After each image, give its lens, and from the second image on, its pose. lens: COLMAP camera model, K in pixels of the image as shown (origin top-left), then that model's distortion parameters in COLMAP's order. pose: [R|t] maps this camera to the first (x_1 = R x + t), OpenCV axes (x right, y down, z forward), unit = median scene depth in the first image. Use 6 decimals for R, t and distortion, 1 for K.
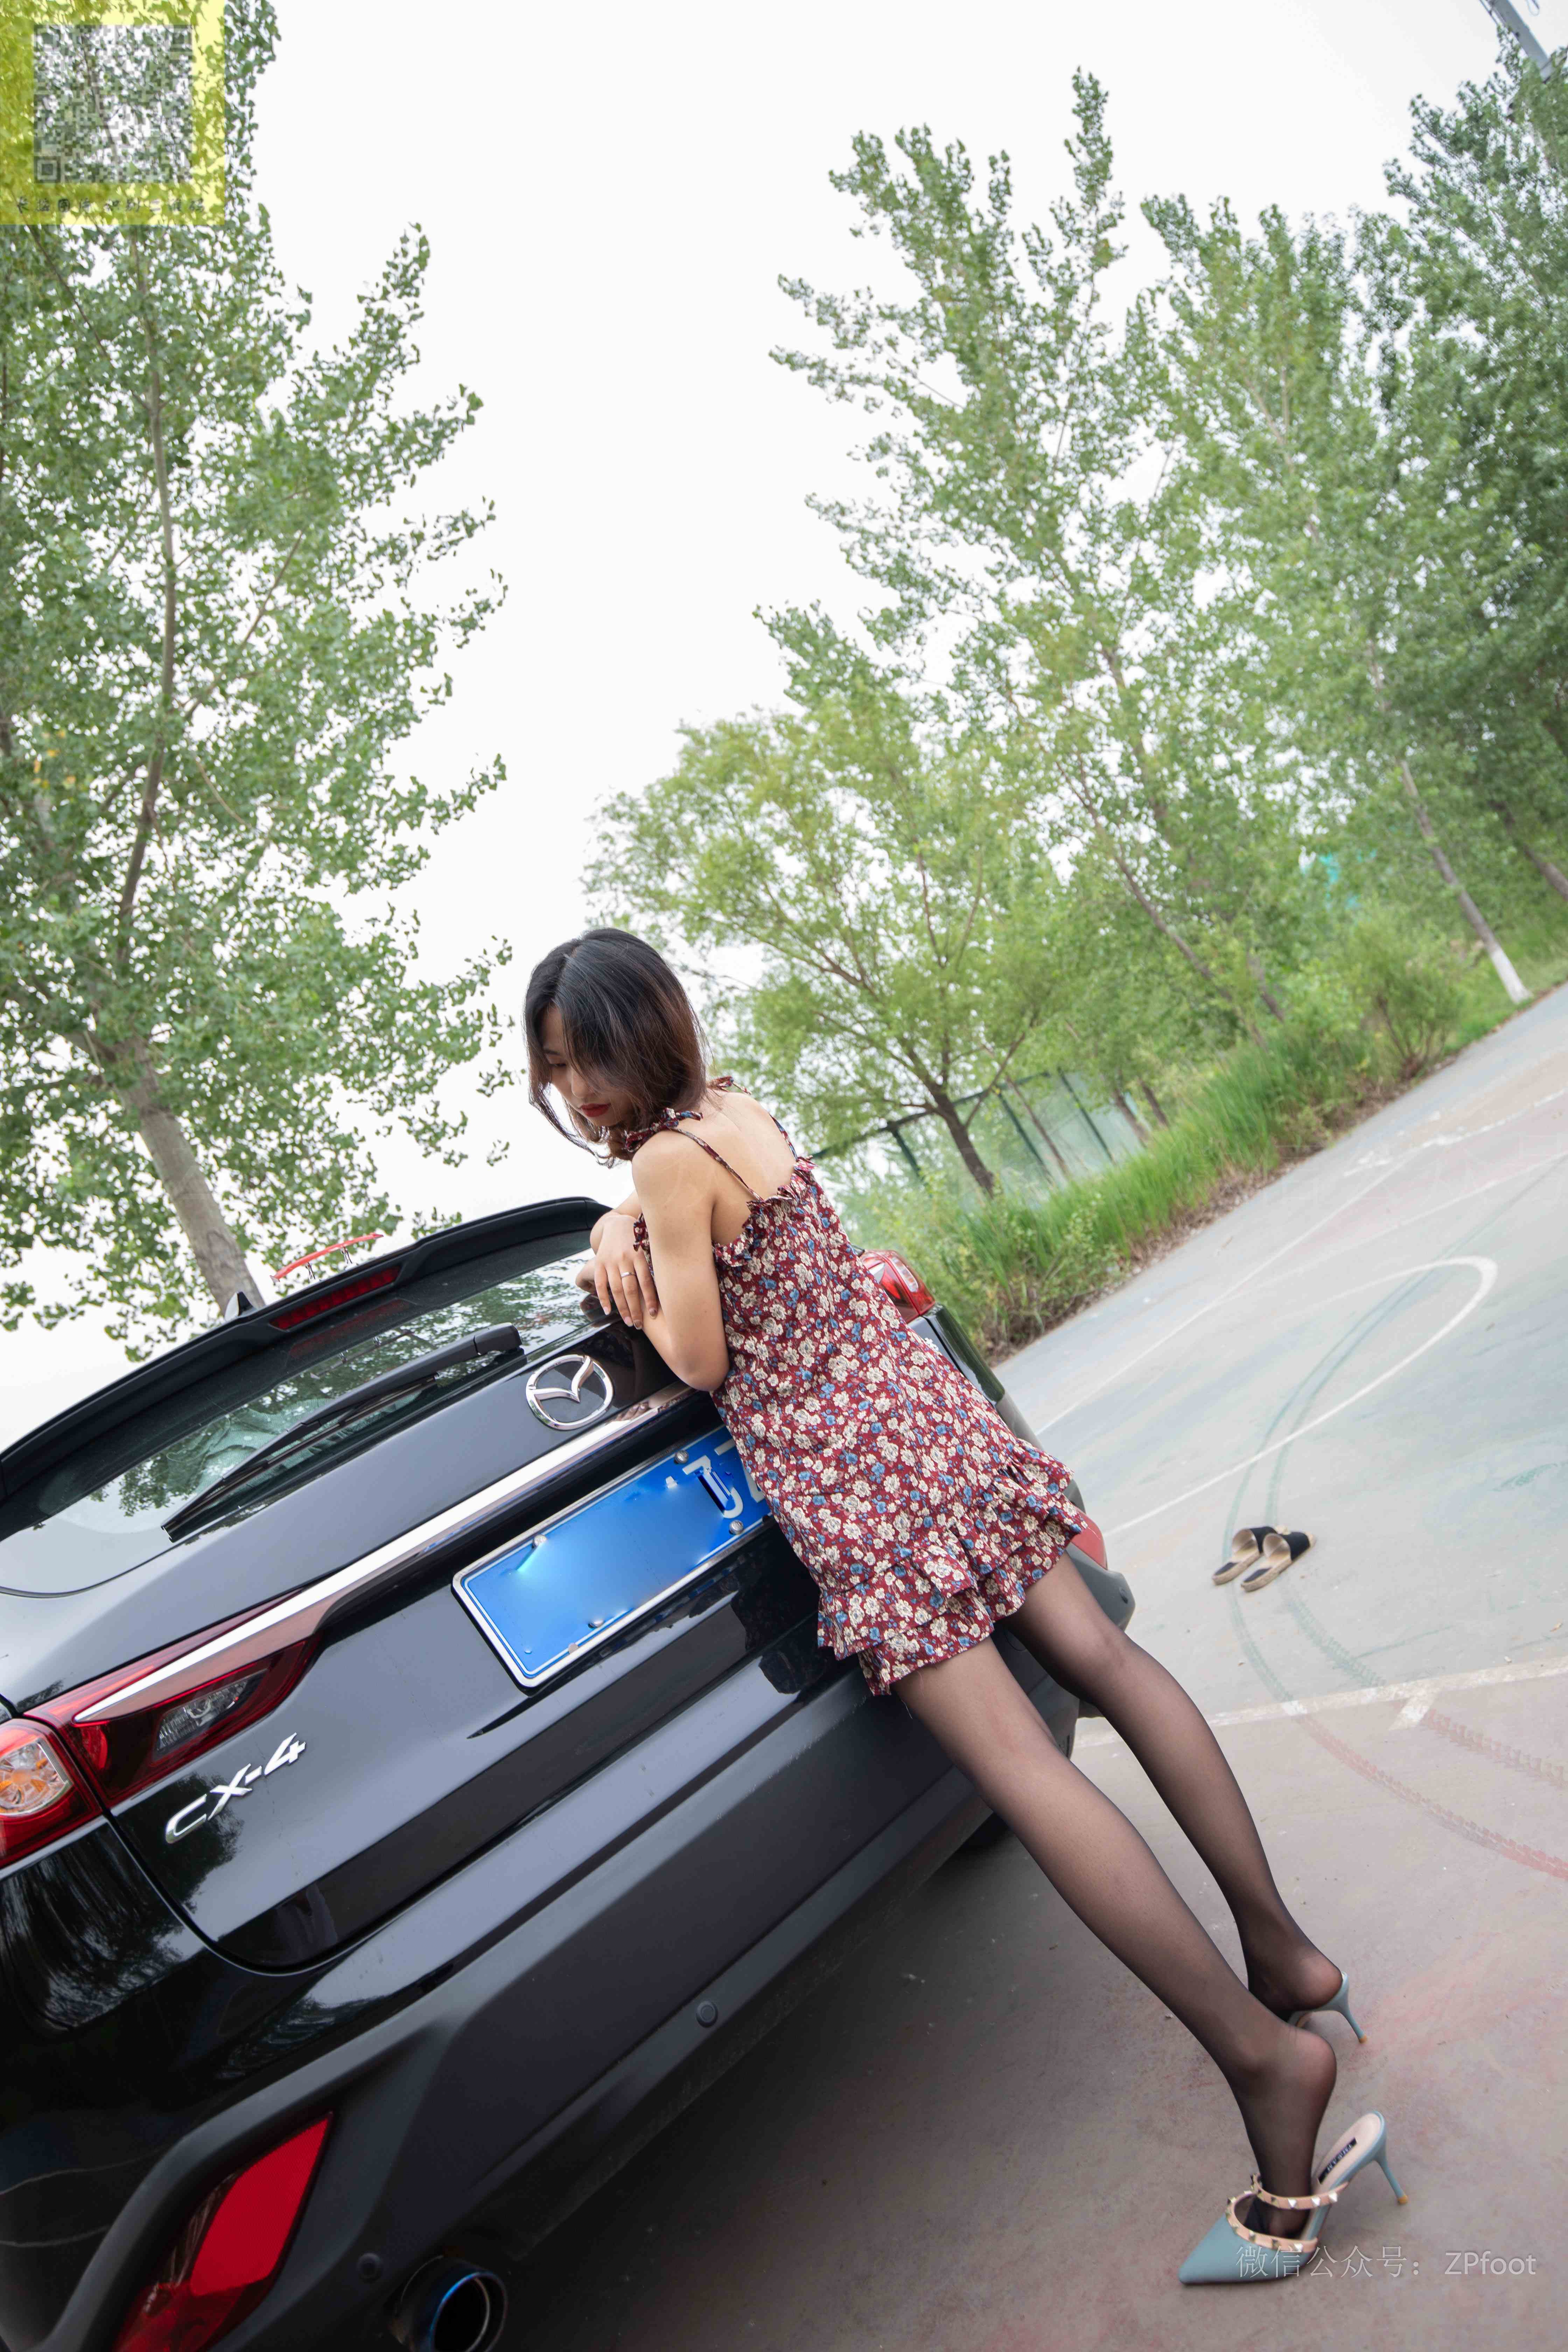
lens RADIAL K [[1537.9, 0, 780.8], [0, 1537.9, 1161.6], [0, 0, 1]] dist [0.000747, 0.005784]
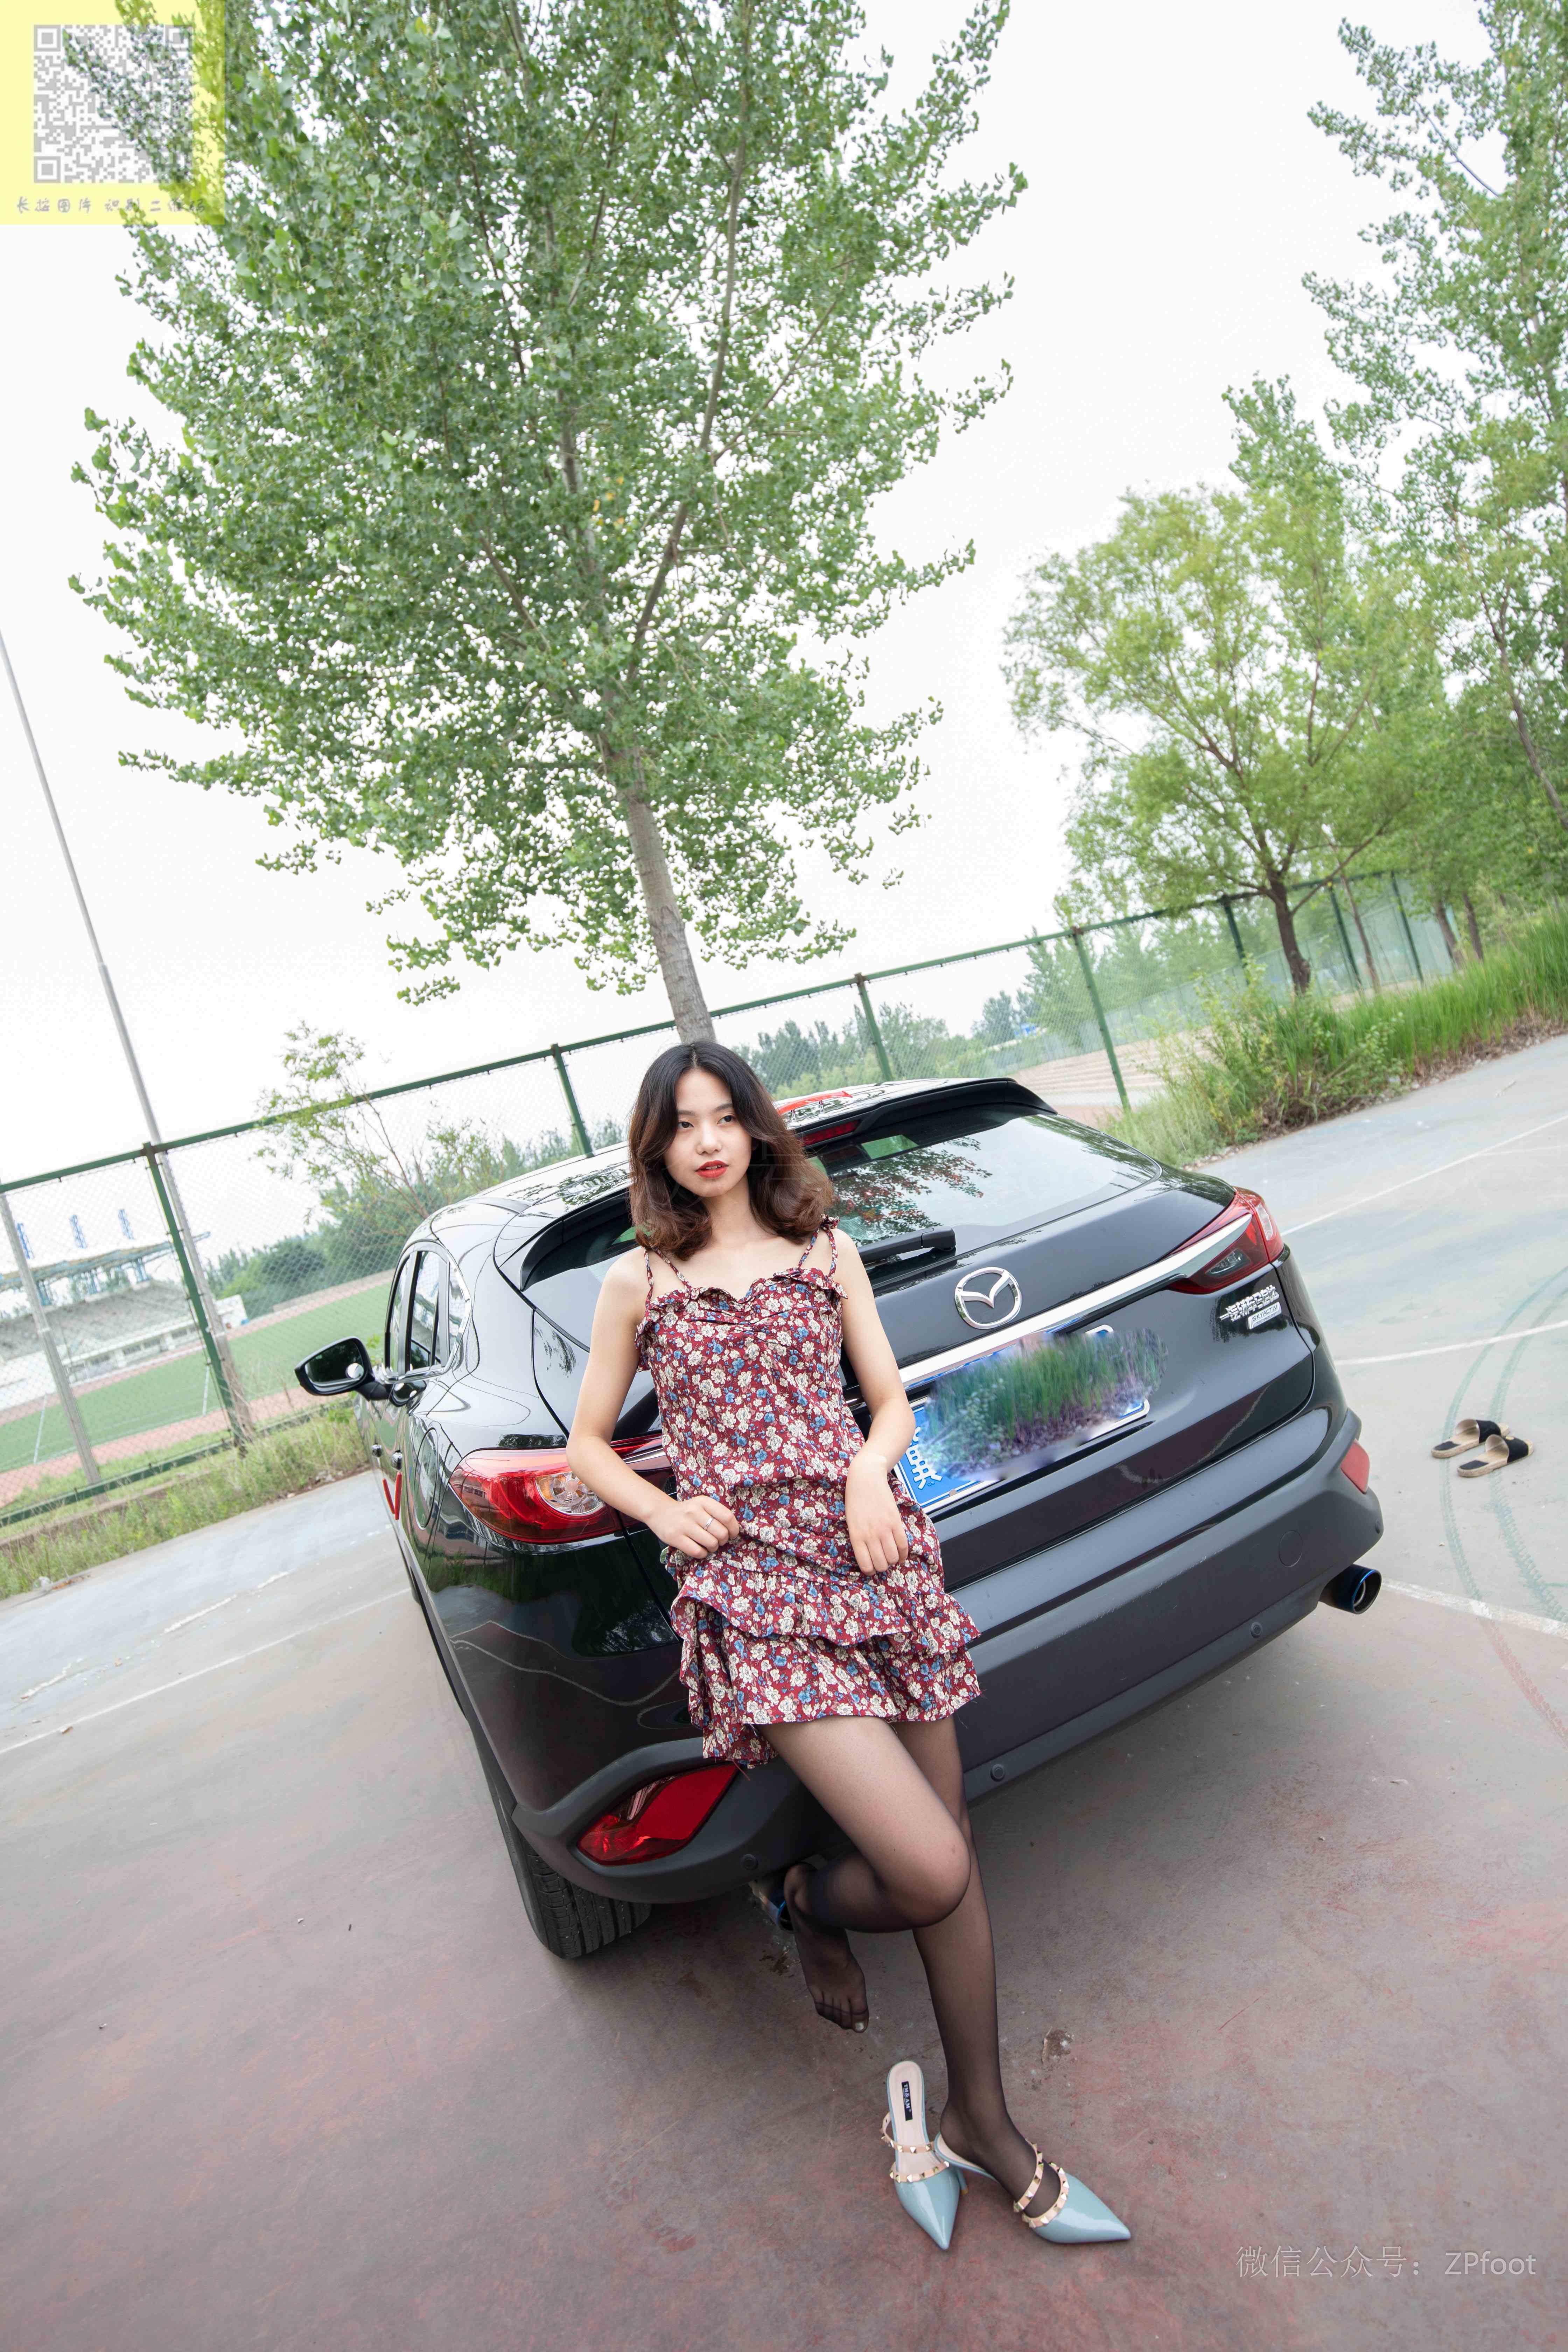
lens RADIAL K [[1259.9, 0, 782.8], [0, 1259.9, 1168.7], [0, 0, 1]] dist [-0.024393, 0.009081]
pose [[0.951409, 0.236974, -0.196631, -0.016836], [-0.182543, 0.948301, 0.259621, -0.027225], [0.247989, -0.211112, 0.945480, -0.000987]]
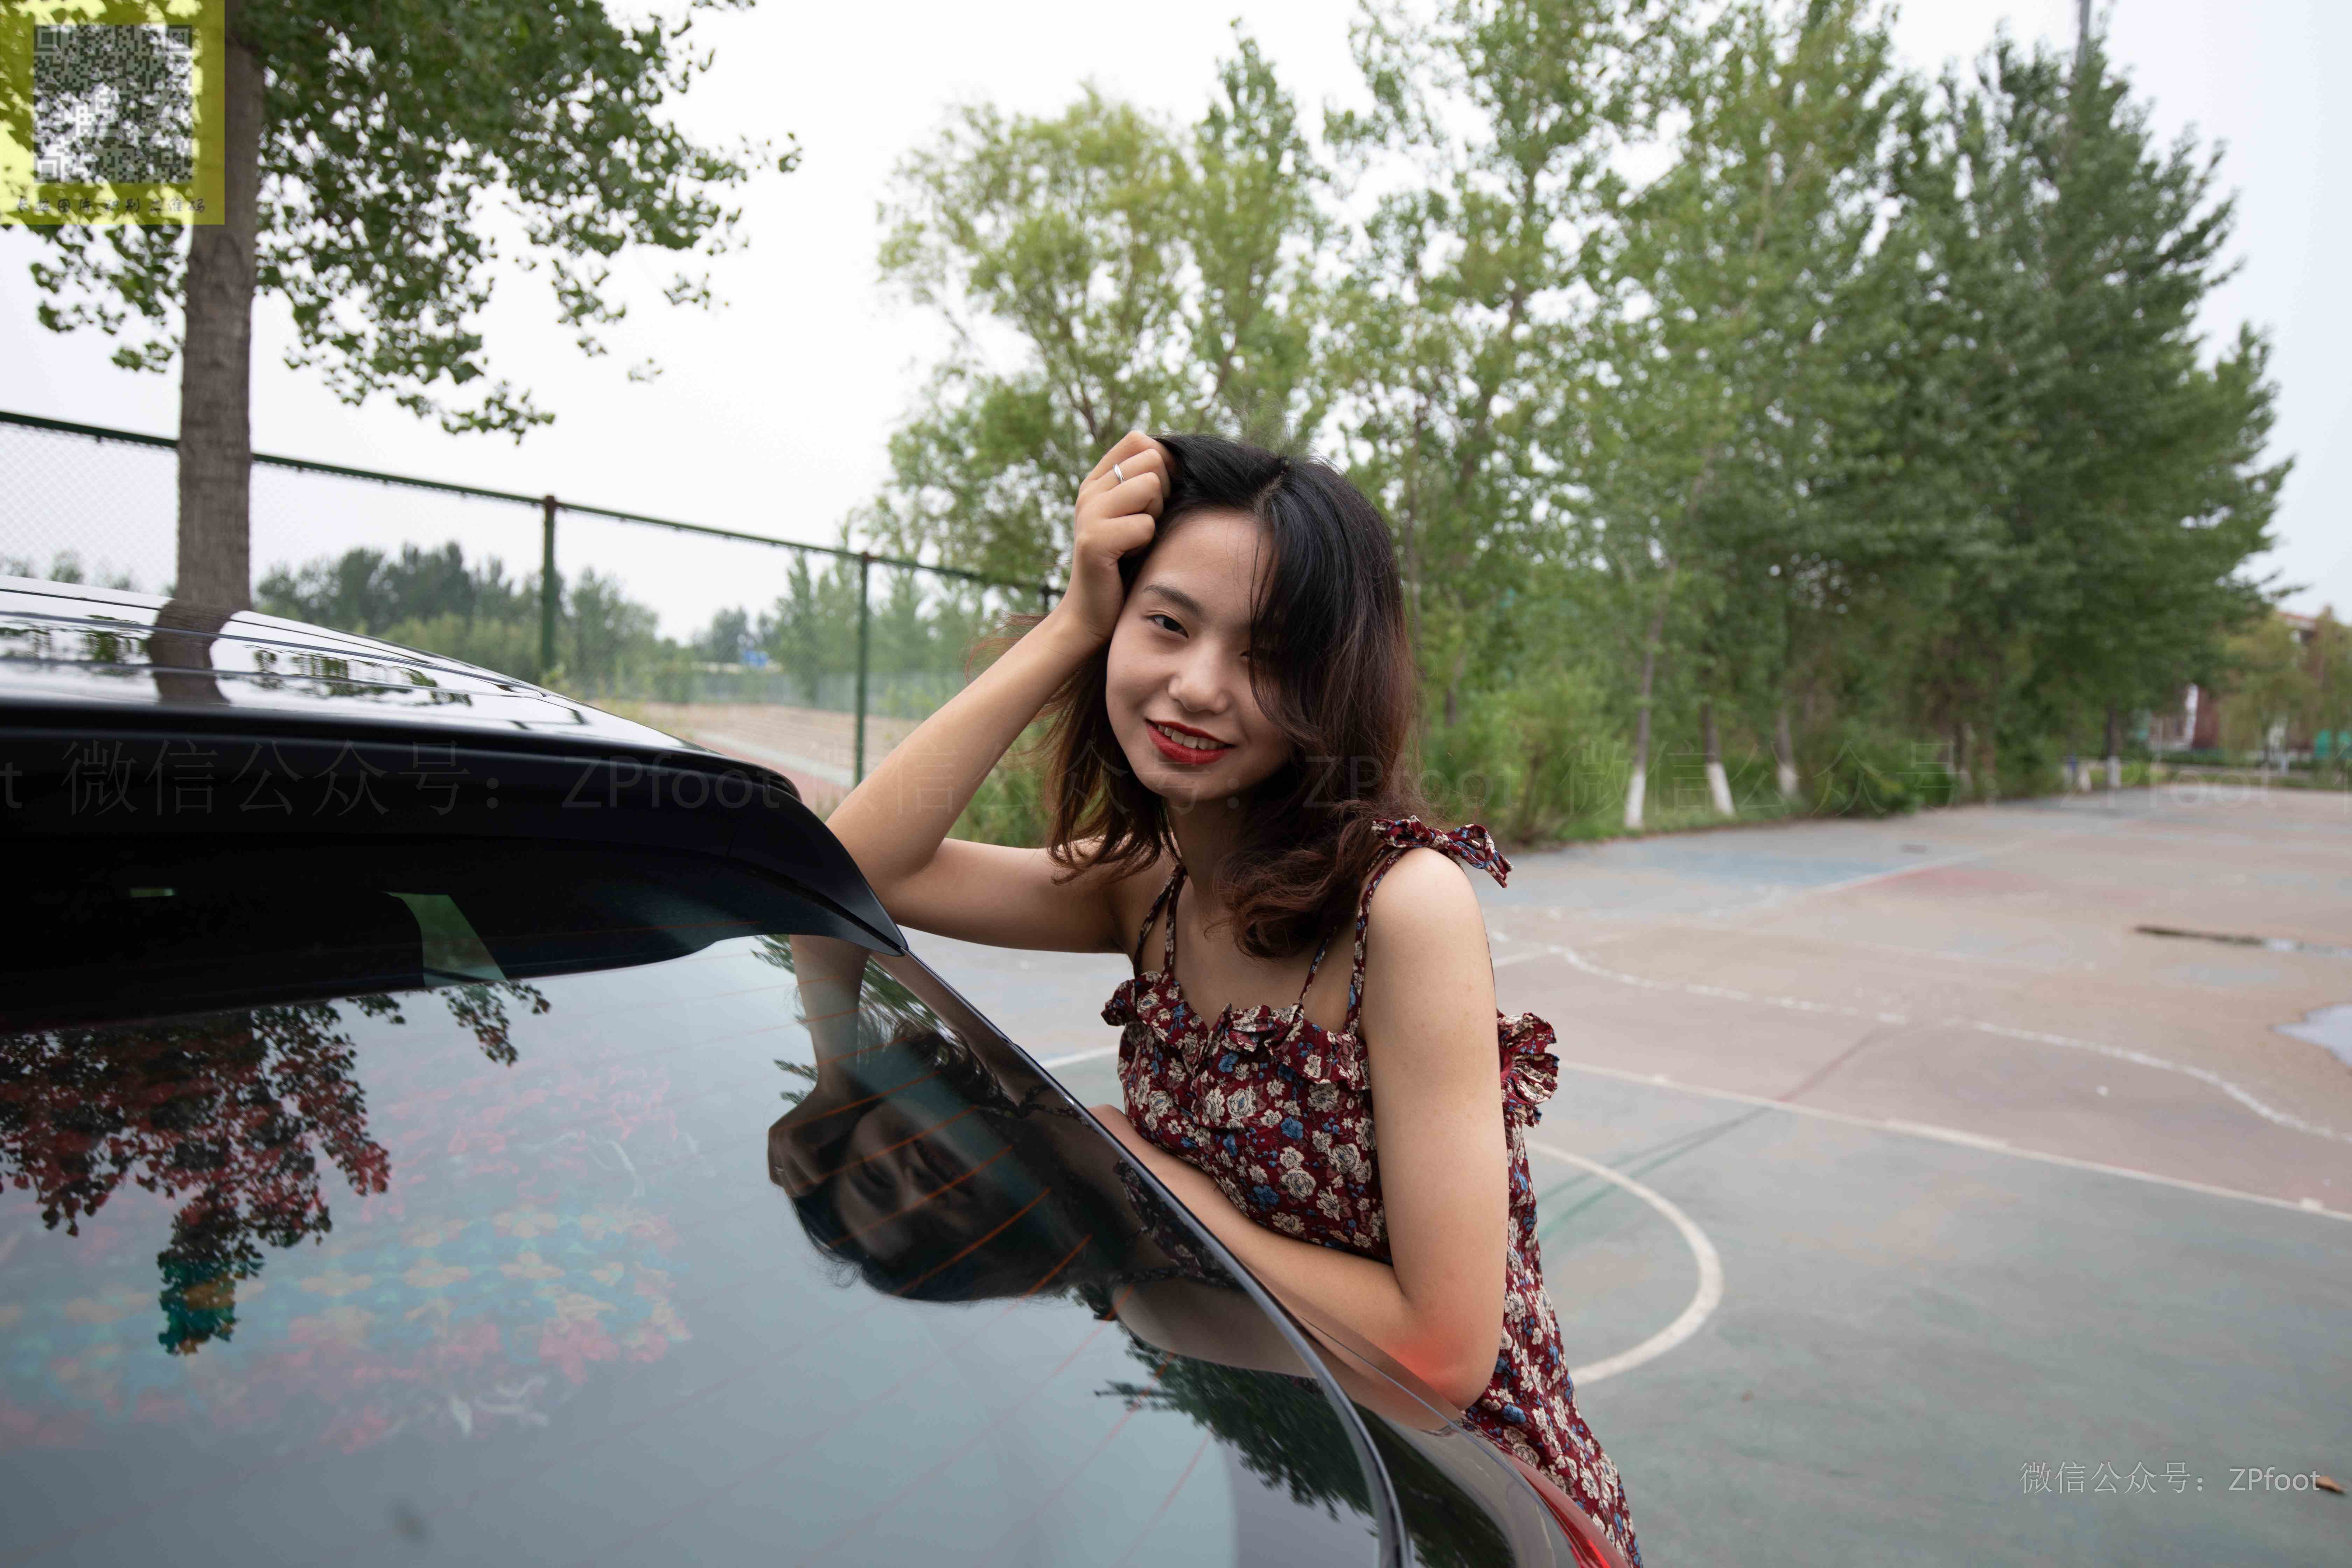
lens RADIAL K [[1492.1, 0, 1181.8], [0, 1492.1, 784.3], [0, 0, 1]] dist [-0.006454, -0.001312]
pose [[0.819690, 0.520355, 0.239457, -0.026904], [-0.543685, 0.838371, 0.039267, -0.007896], [-0.180321, -0.162375, 0.970113, 0.150663]]
